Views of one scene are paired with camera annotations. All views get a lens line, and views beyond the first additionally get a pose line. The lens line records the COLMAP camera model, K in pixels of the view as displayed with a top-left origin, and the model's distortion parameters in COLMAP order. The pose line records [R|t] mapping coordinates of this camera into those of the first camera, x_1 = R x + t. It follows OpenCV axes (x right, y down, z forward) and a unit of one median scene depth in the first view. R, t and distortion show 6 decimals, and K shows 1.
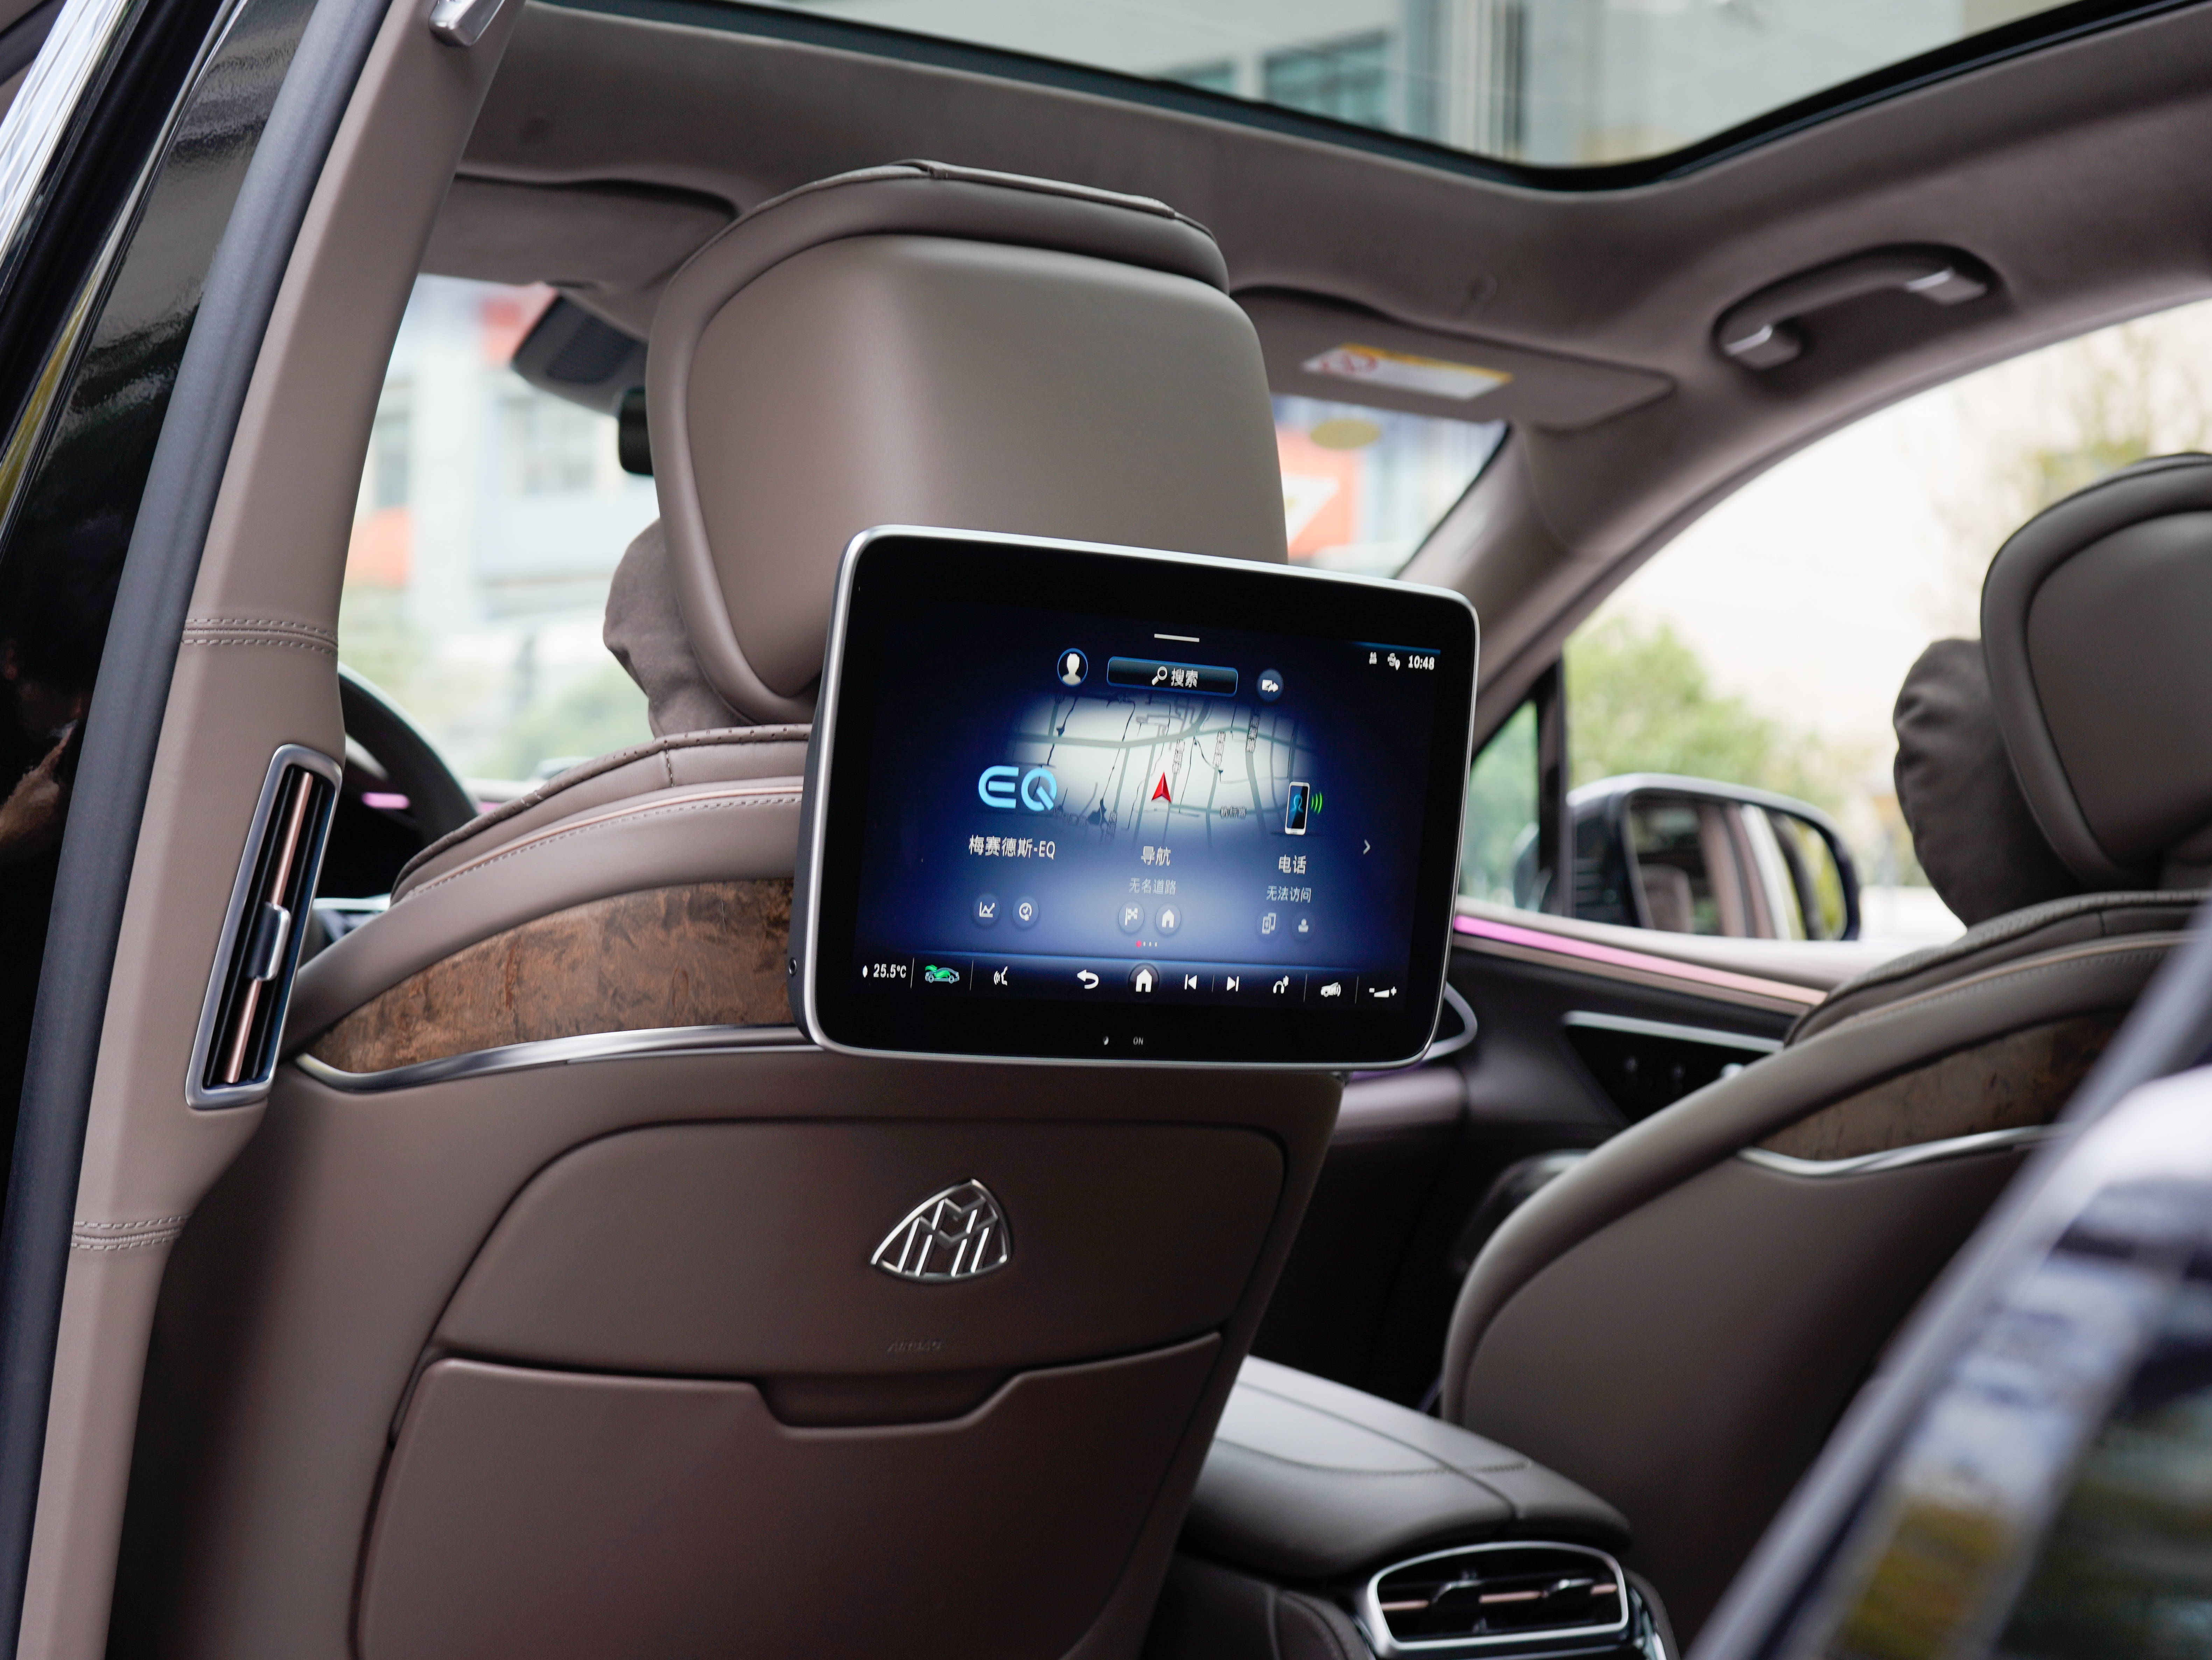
lens RADIAL K [[3760.8, 0, 1106.0], [0, 3760.8, 830.0], [0, 0, 1]] dist [0.025765, 0.073706]
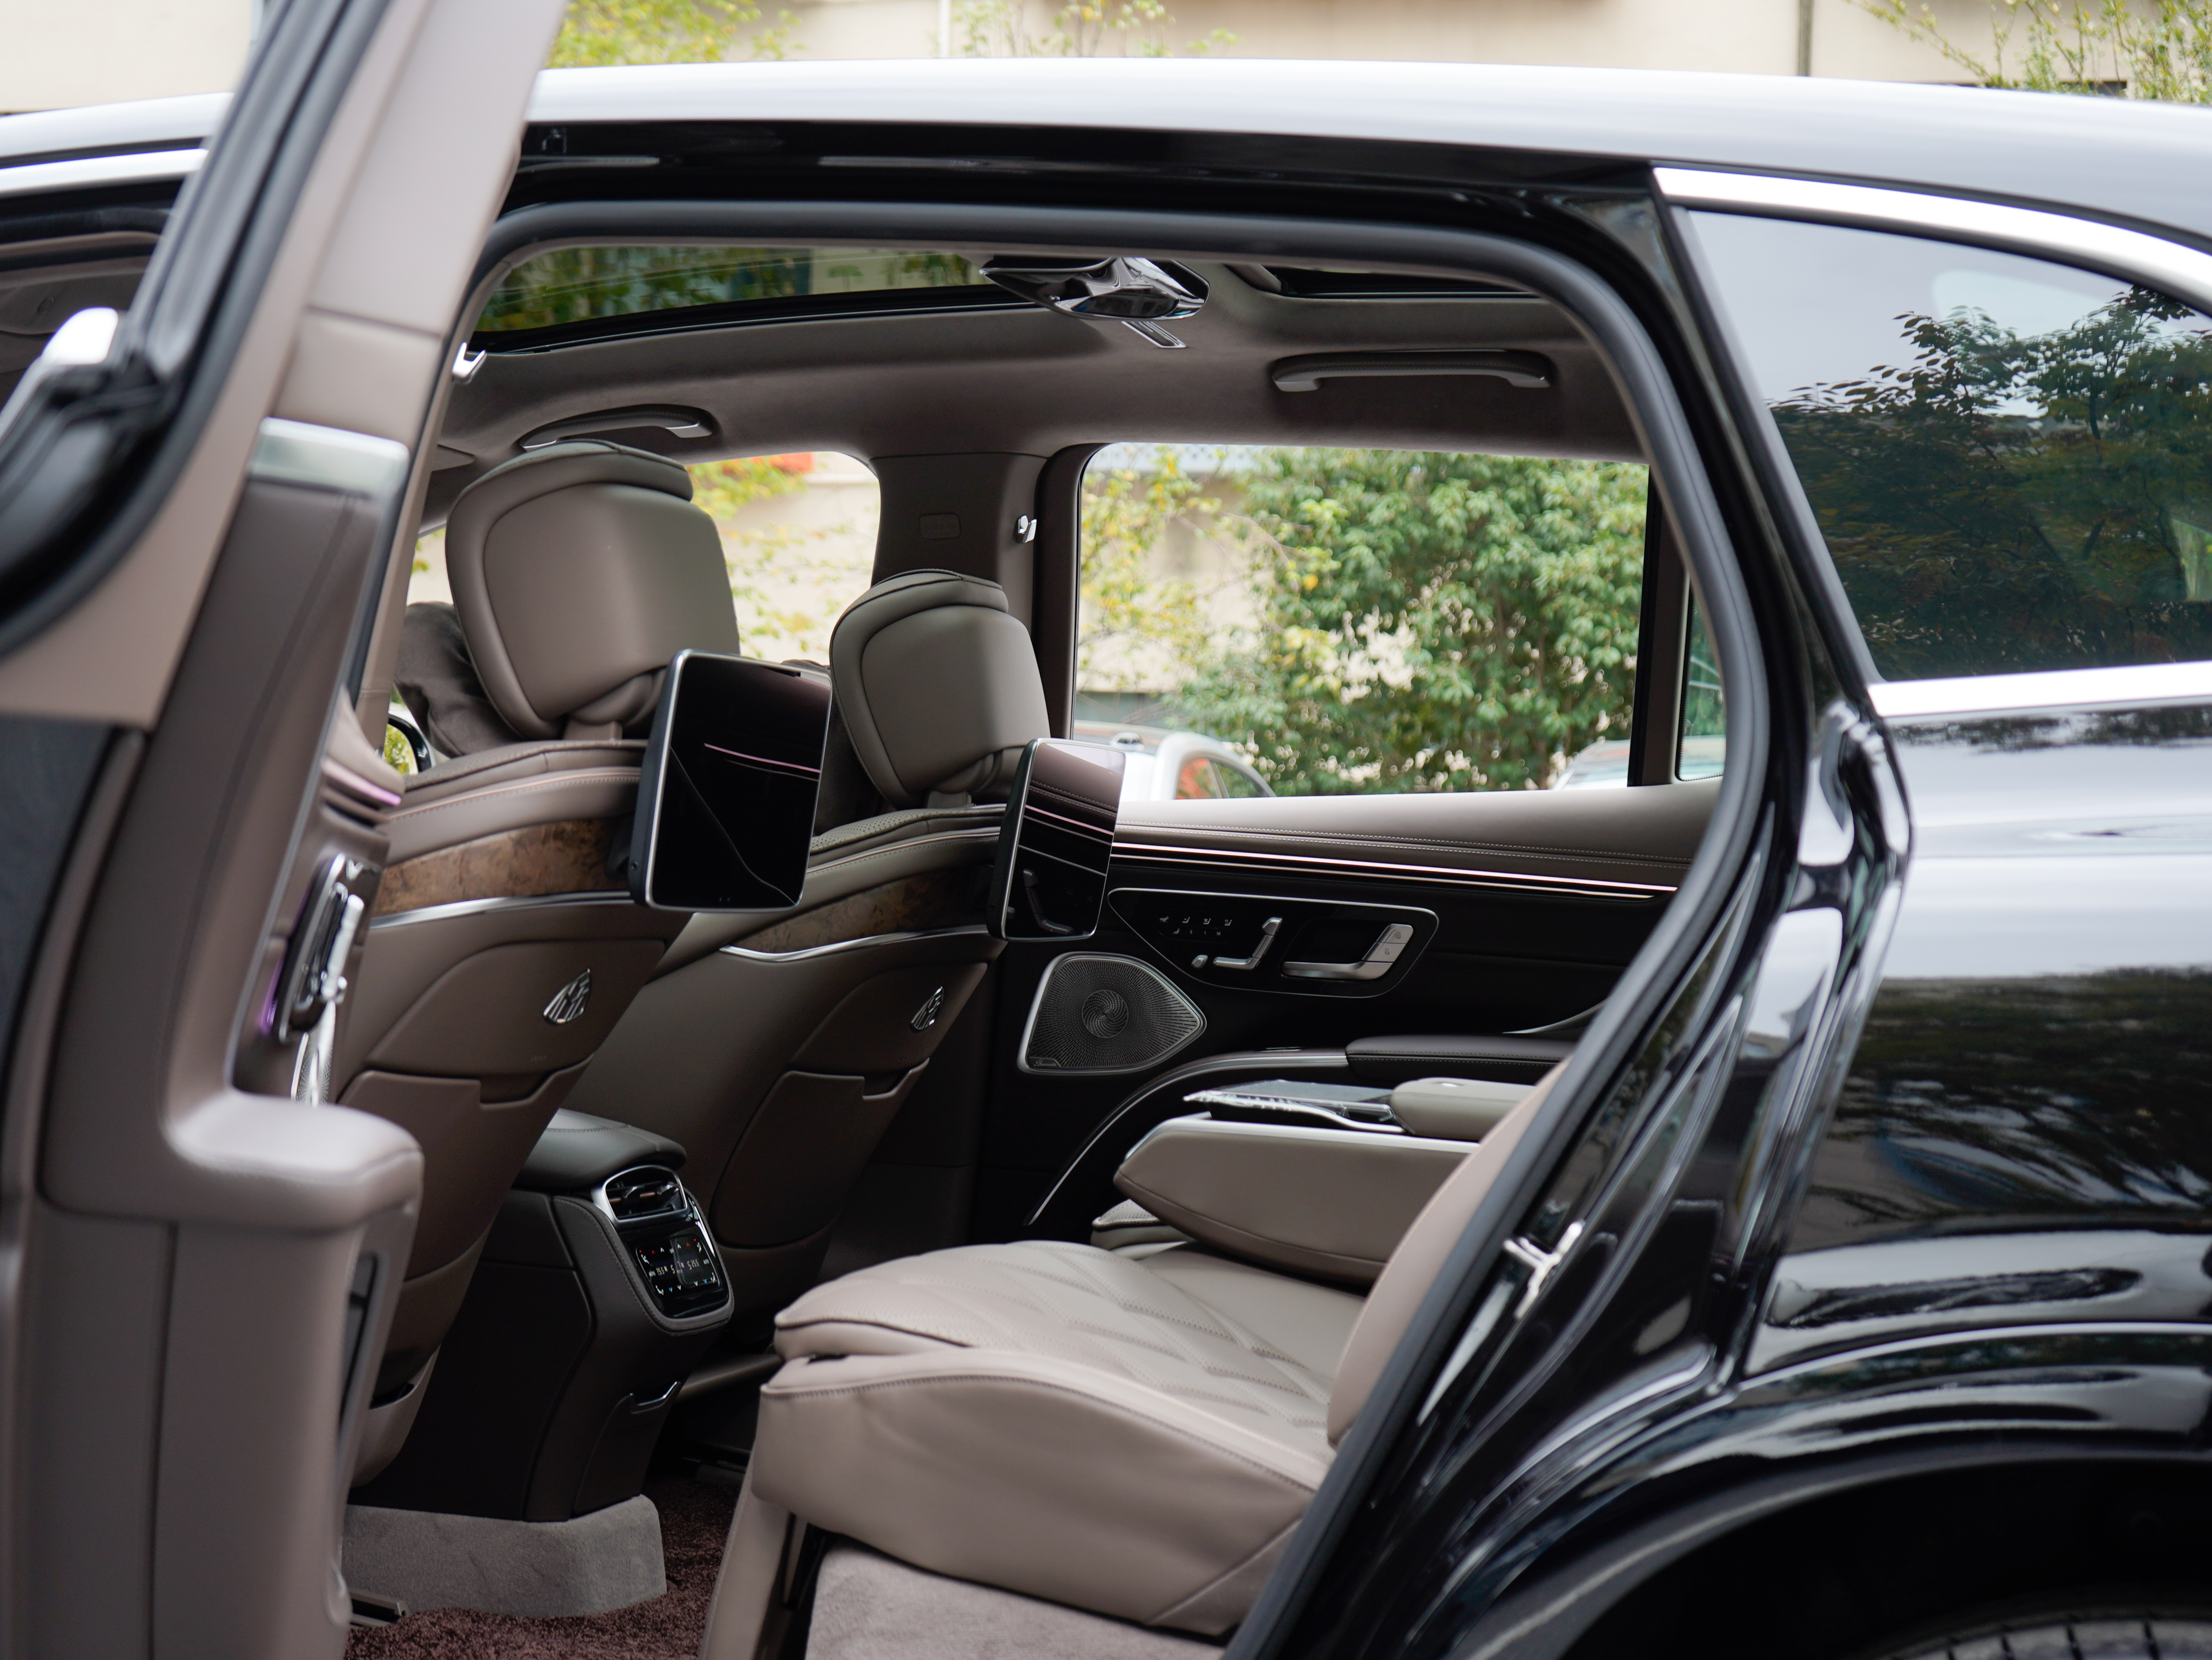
lens RADIAL K [[3760.8, 0, 1106.0], [0, 3760.8, 830.0], [0, 0, 1]] dist [0.025765, 0.073706]
pose [[0.783464, 0.003926, 0.621425, -1.048819], [-0.040425, 0.998184, 0.044659, -0.076673], [-0.620121, -0.060110, 0.782200, -0.677760]]
